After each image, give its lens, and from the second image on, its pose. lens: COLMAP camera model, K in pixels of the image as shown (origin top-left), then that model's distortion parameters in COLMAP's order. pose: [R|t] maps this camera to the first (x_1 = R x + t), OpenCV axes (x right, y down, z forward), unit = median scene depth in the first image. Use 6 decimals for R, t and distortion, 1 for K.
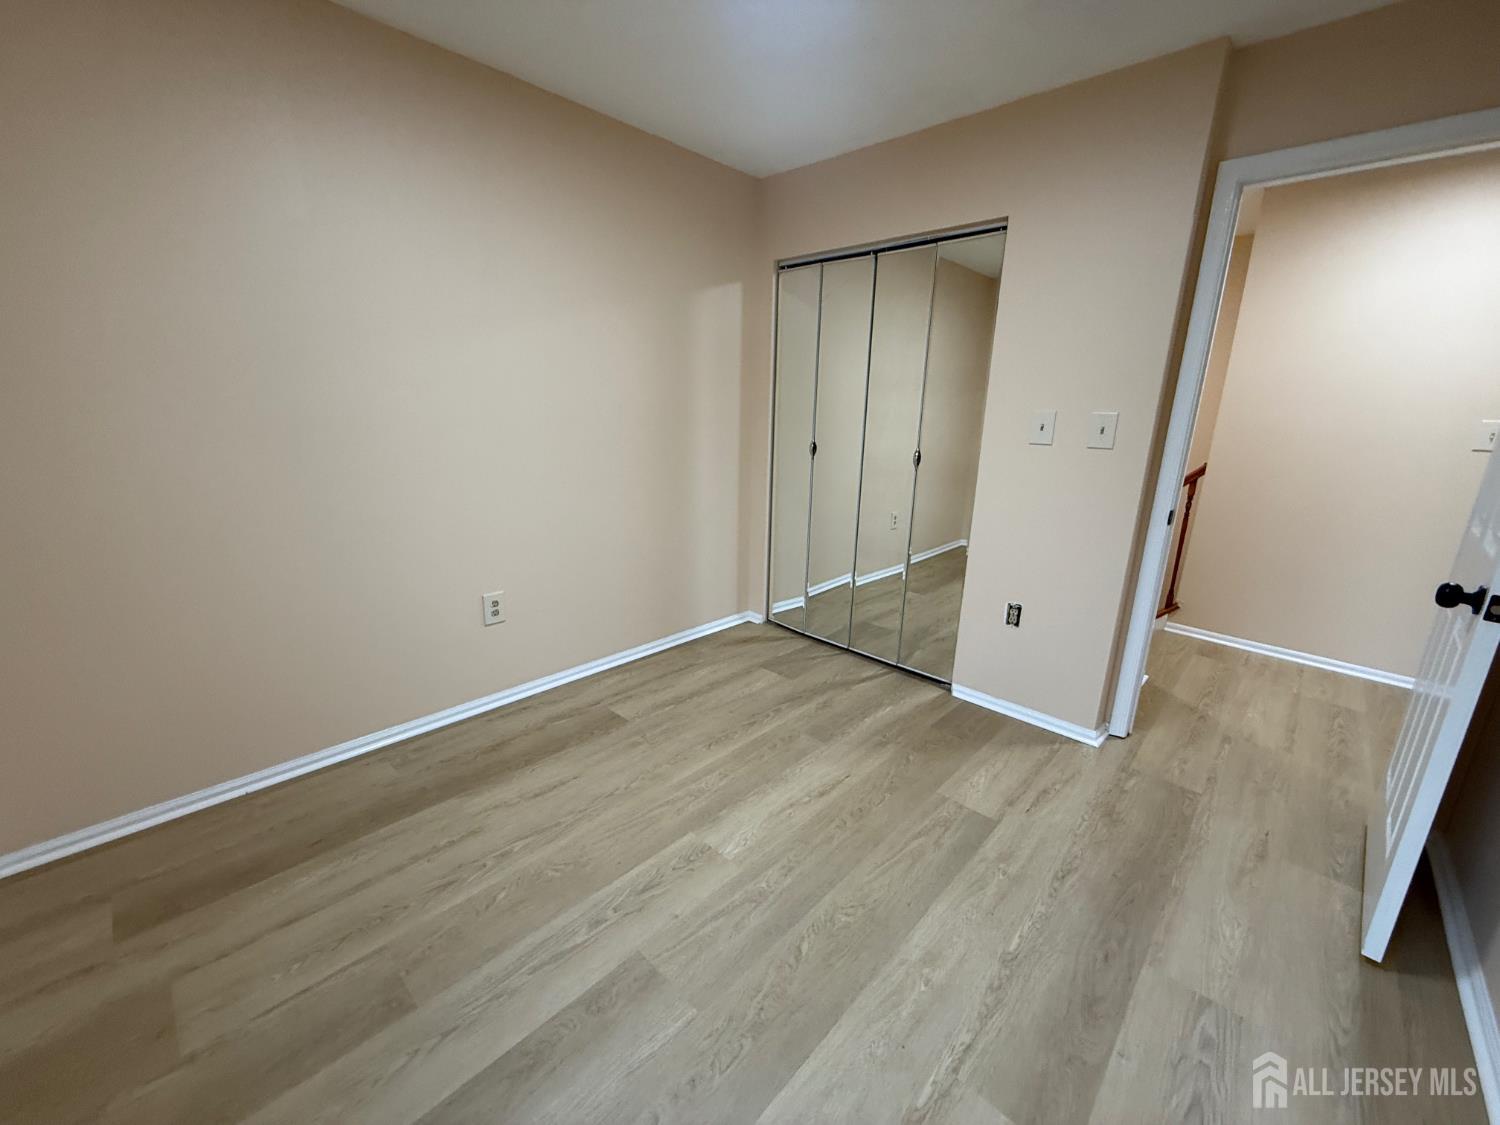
lens RADIAL K [[596.8, 0, 746.4], [0, 596.8, 562.0], [0, 0, 1]] dist [-0.000841, -0.000057]
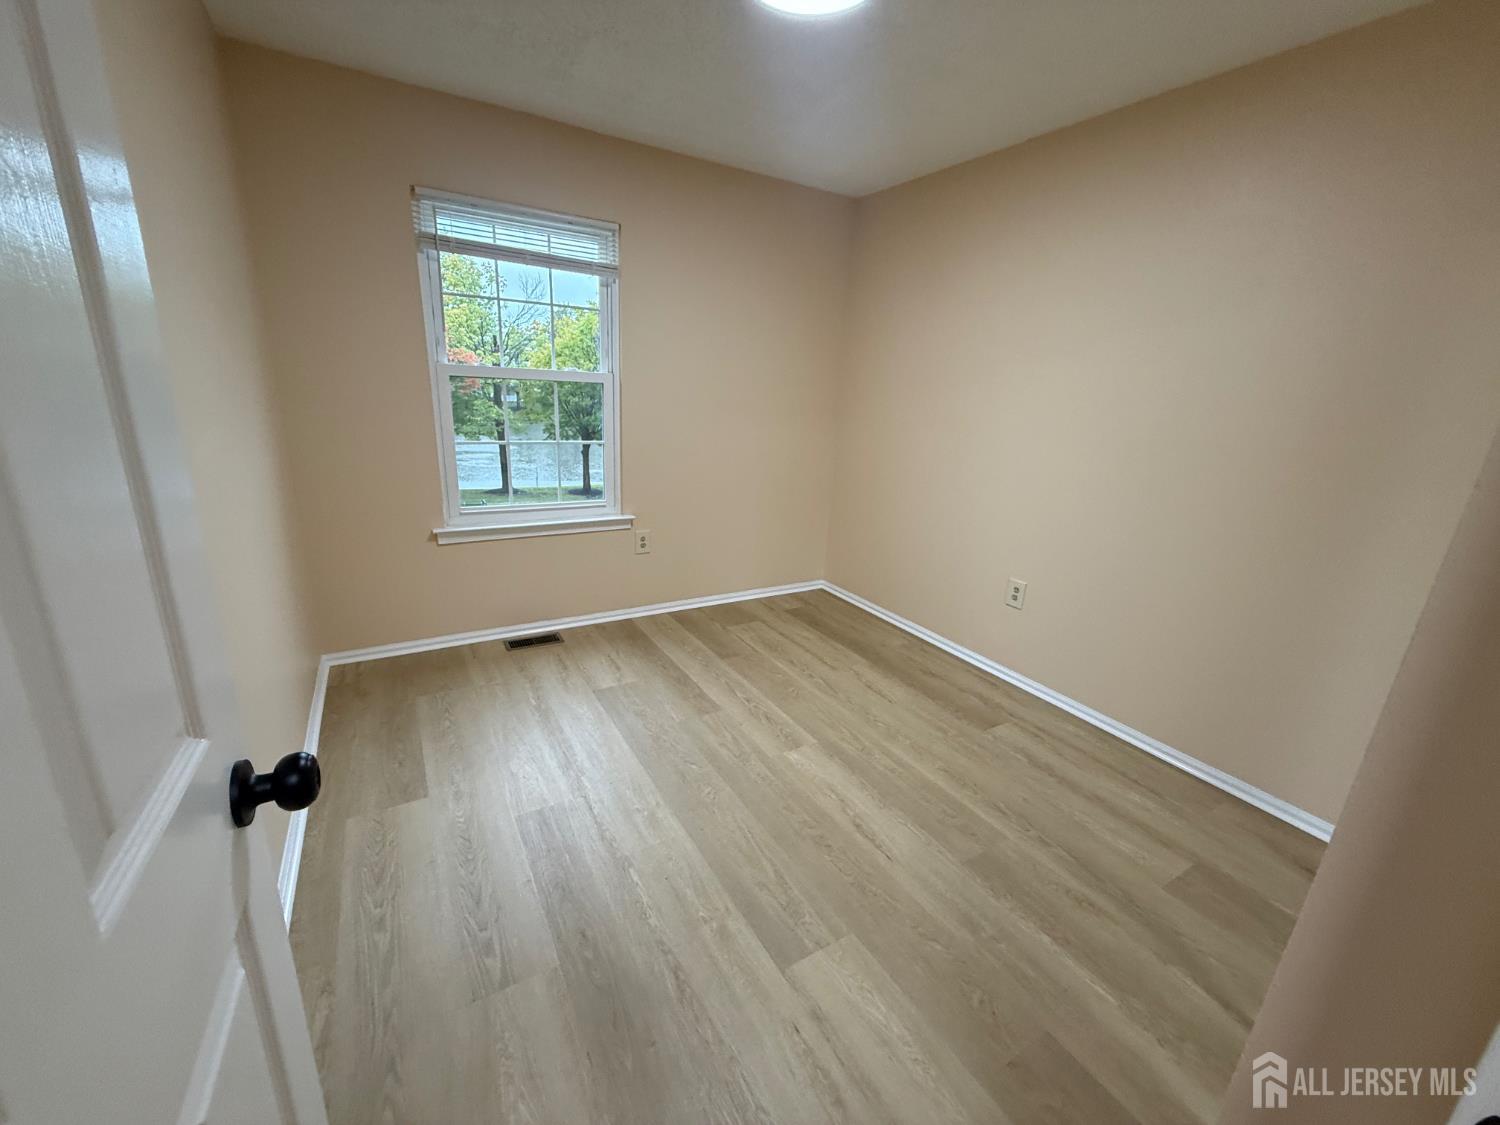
lens RADIAL K [[596.8, 0, 746.4], [0, 596.8, 562.0], [0, 0, 1]] dist [-0.000841, -0.000057]
pose [[-0.266949, 0.238441, -0.933747, 0.965399], [-0.304059, 0.898580, 0.316388, -0.228010], [0.914487, 0.368373, -0.167375, 0.865536]]
